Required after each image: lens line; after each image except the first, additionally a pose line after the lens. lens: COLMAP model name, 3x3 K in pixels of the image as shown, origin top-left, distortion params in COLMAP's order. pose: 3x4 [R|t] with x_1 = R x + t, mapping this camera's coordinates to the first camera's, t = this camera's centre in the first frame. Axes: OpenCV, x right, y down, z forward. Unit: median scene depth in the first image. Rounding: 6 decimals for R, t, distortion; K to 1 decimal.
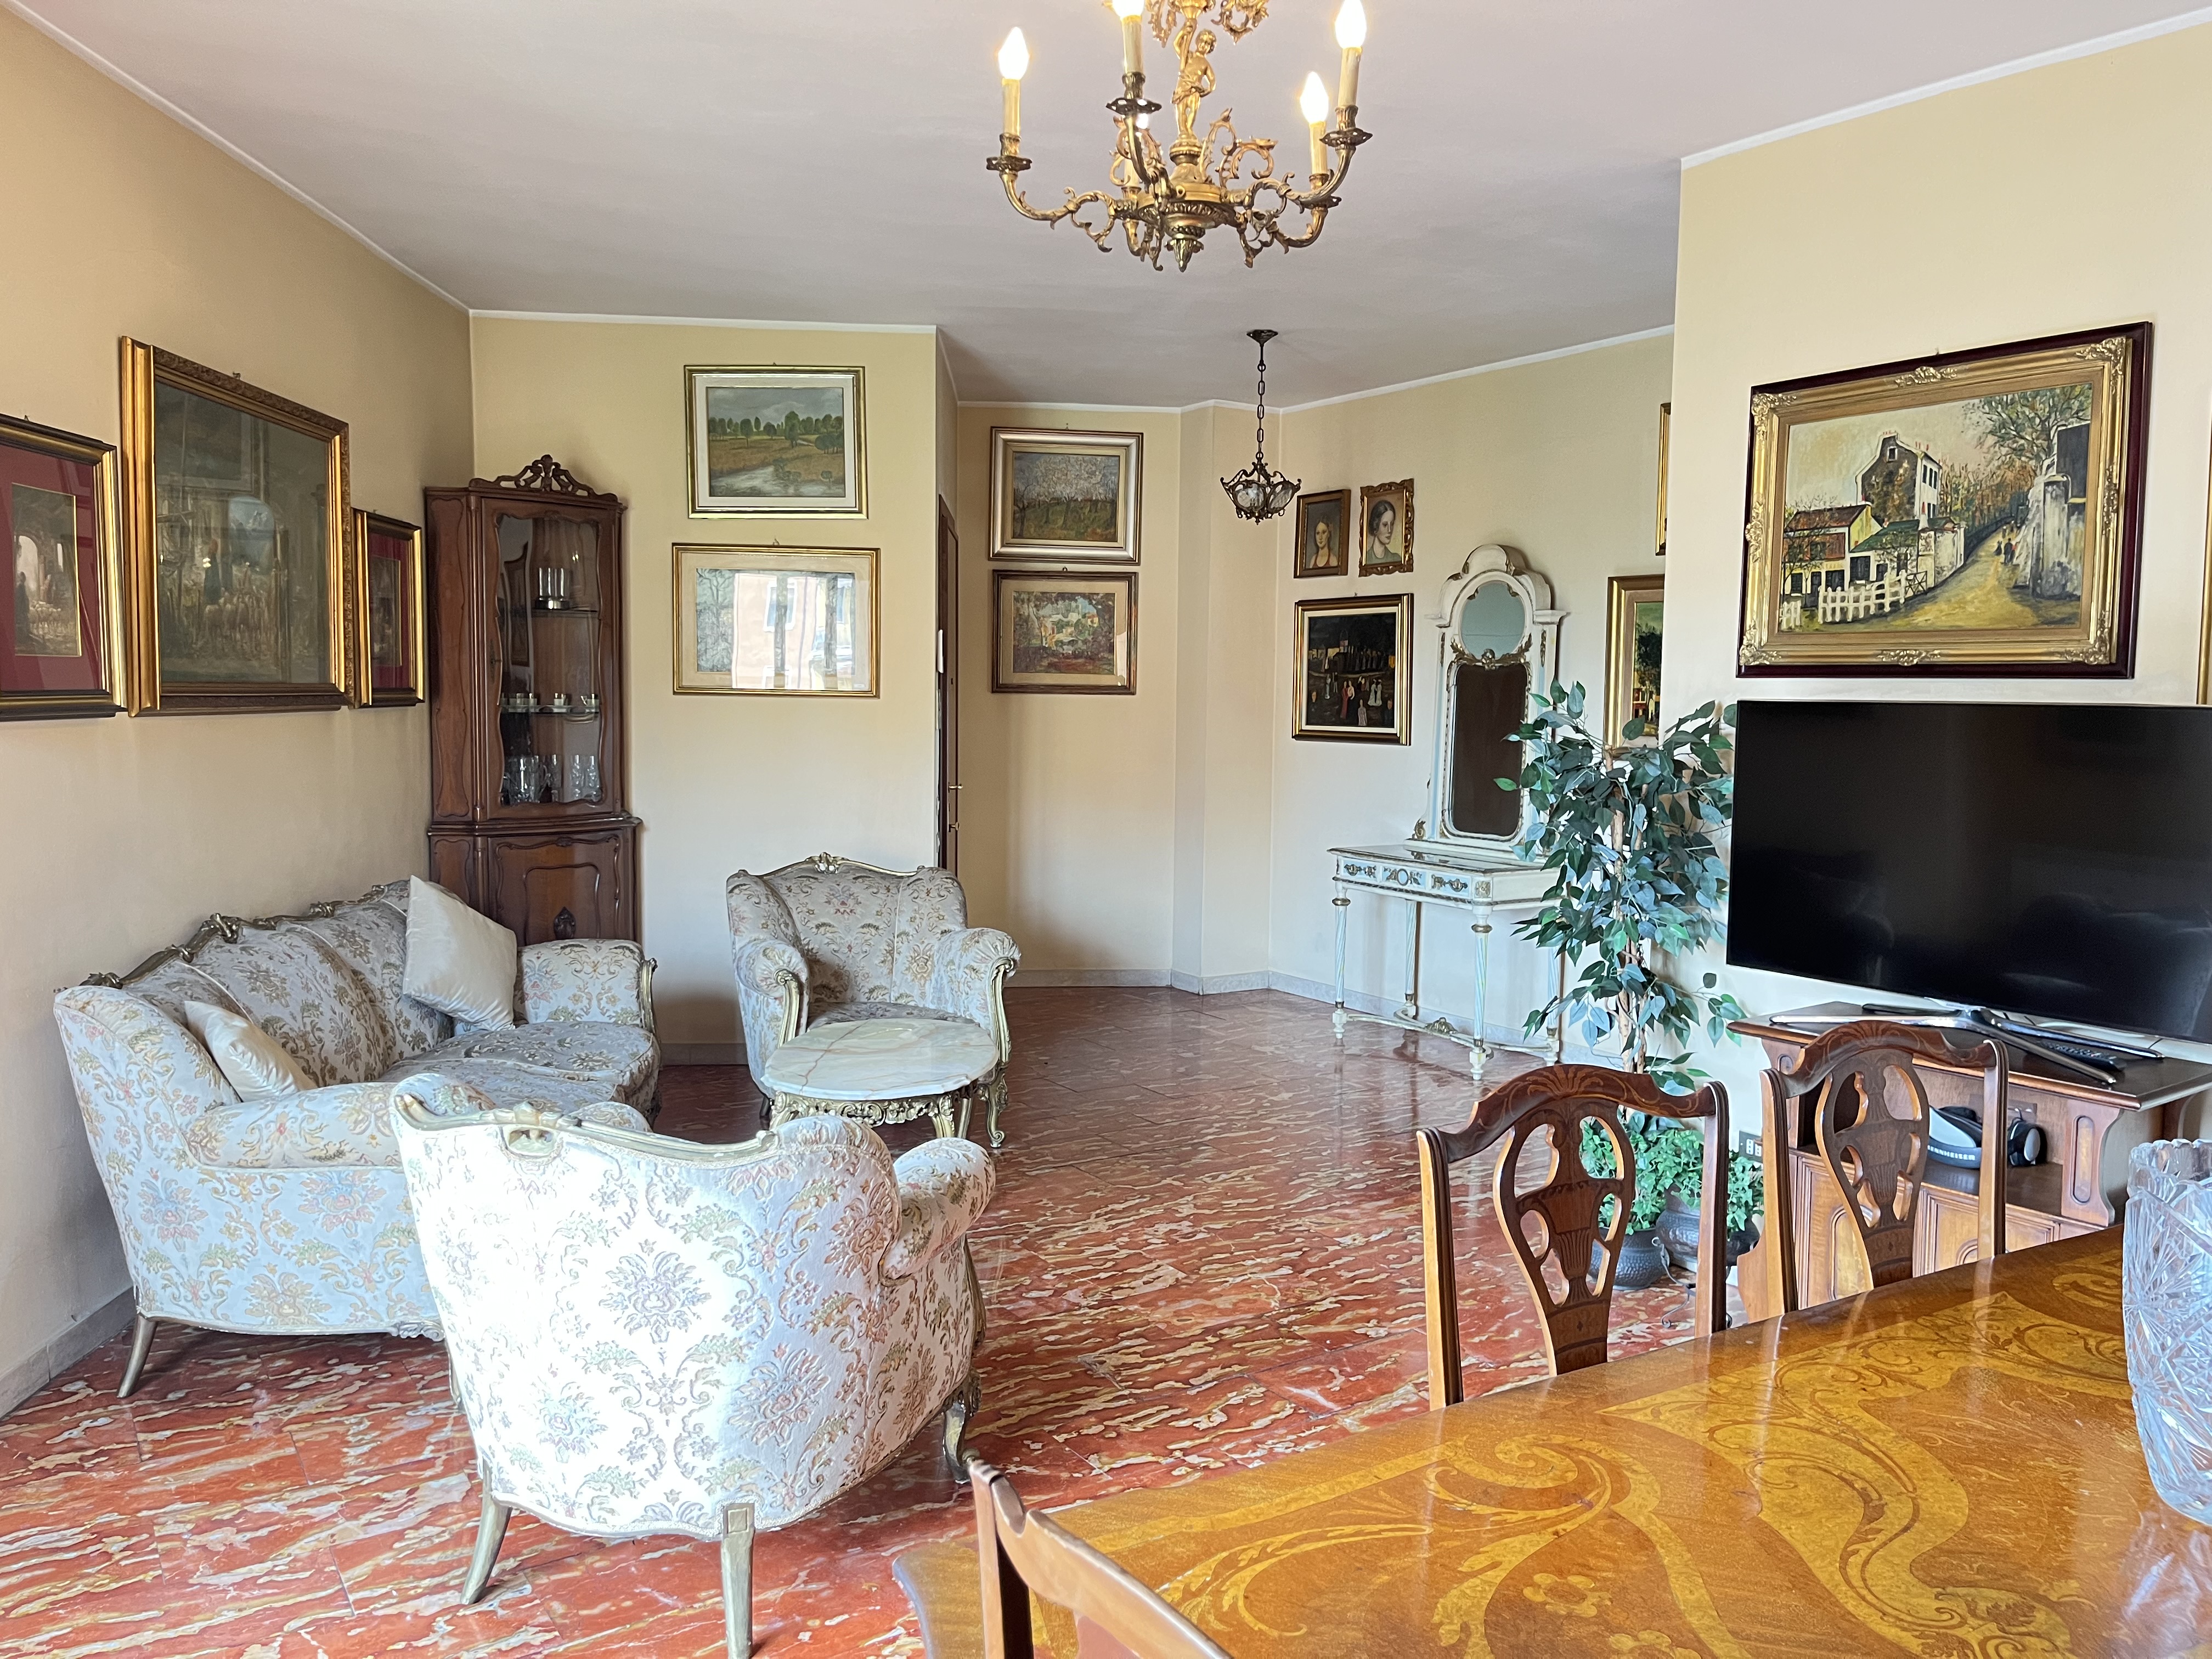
lens RADIAL K [[1668.7, 0, 1110.4], [0, 1668.7, 829.2], [0, 0, 1]] dist [0.053115, -0.048839]
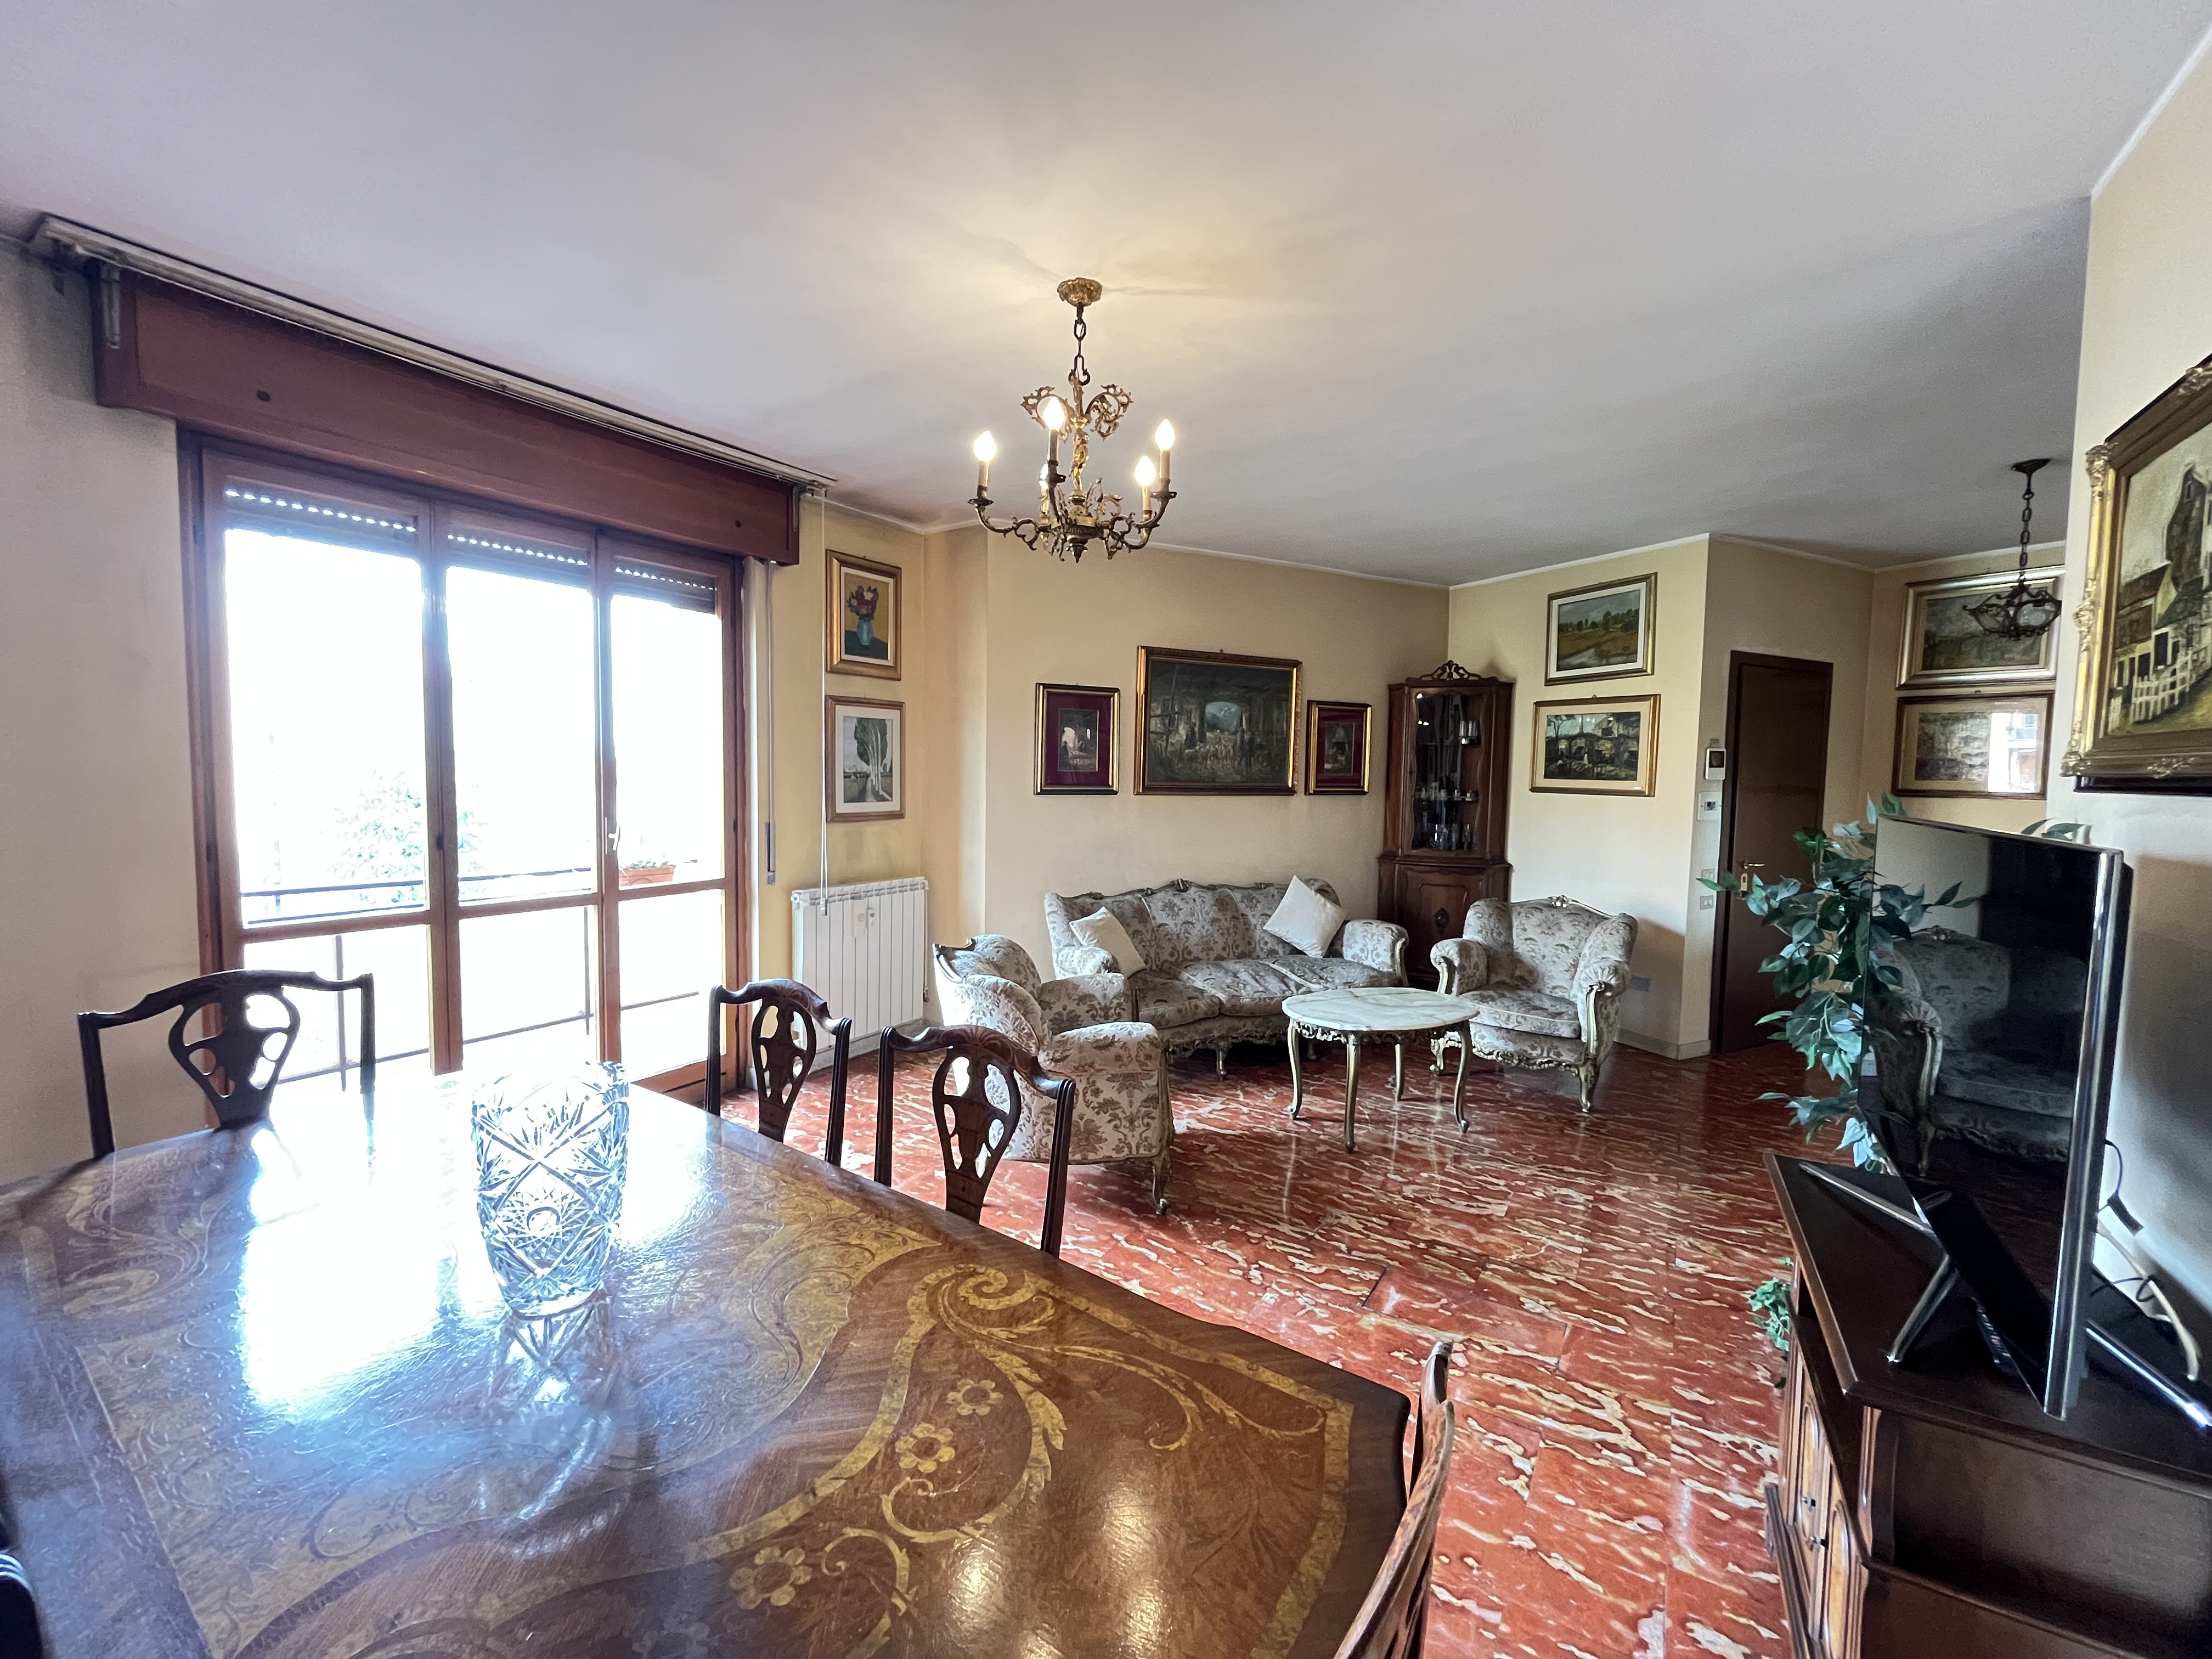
lens RADIAL K [[893.7, 0, 1101.6], [0, 893.7, 823.6], [0, 0, 1]] dist [-0.002146, -0.000698]
pose [[0.401726, 0.051499, -0.914311, 0.565812], [-0.089875, 0.995815, 0.016601, -0.037688], [0.911339, 0.075504, 0.404673, 0.375826]]
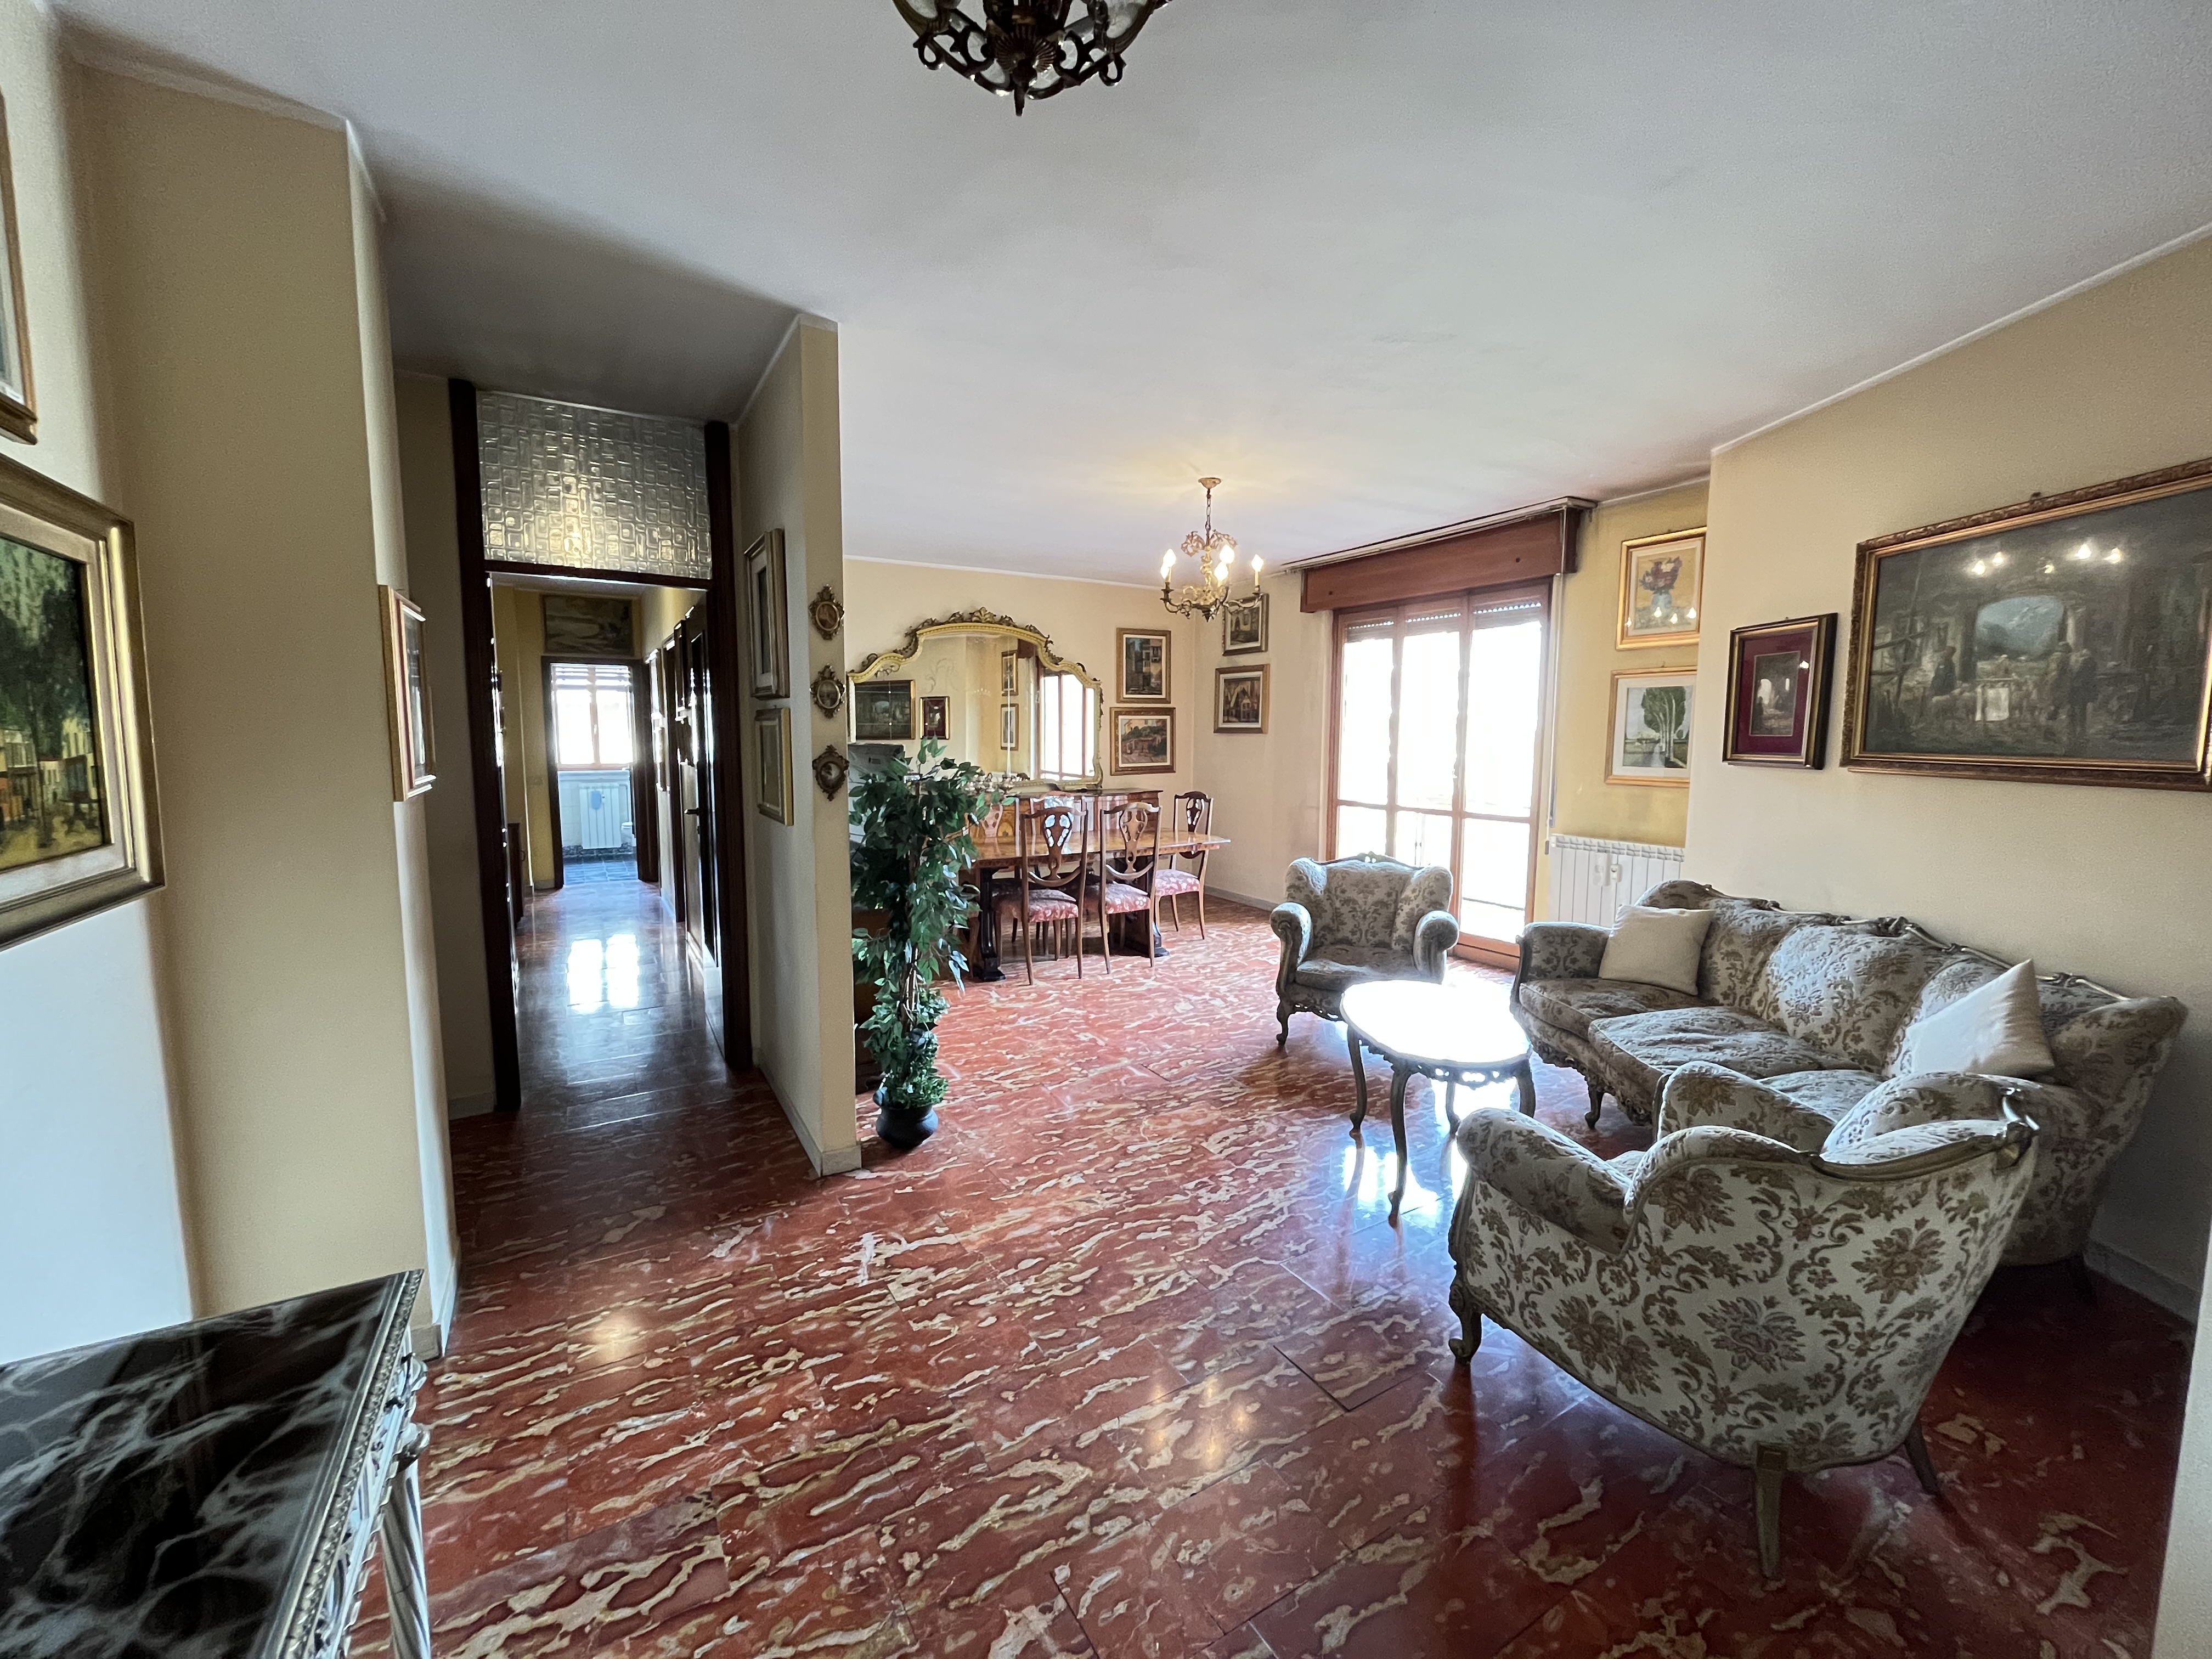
lens RADIAL K [[893.7, 0, 1103.1], [0, 893.7, 822.3], [0, 0, 1]] dist [-0.002146, -0.000698]
pose [[-0.998981, -0.019738, 0.040590, 0.104438], [-0.011825, 0.982351, 0.186674, -0.155630], [-0.043558, 0.186004, -0.981583, 1.714280]]
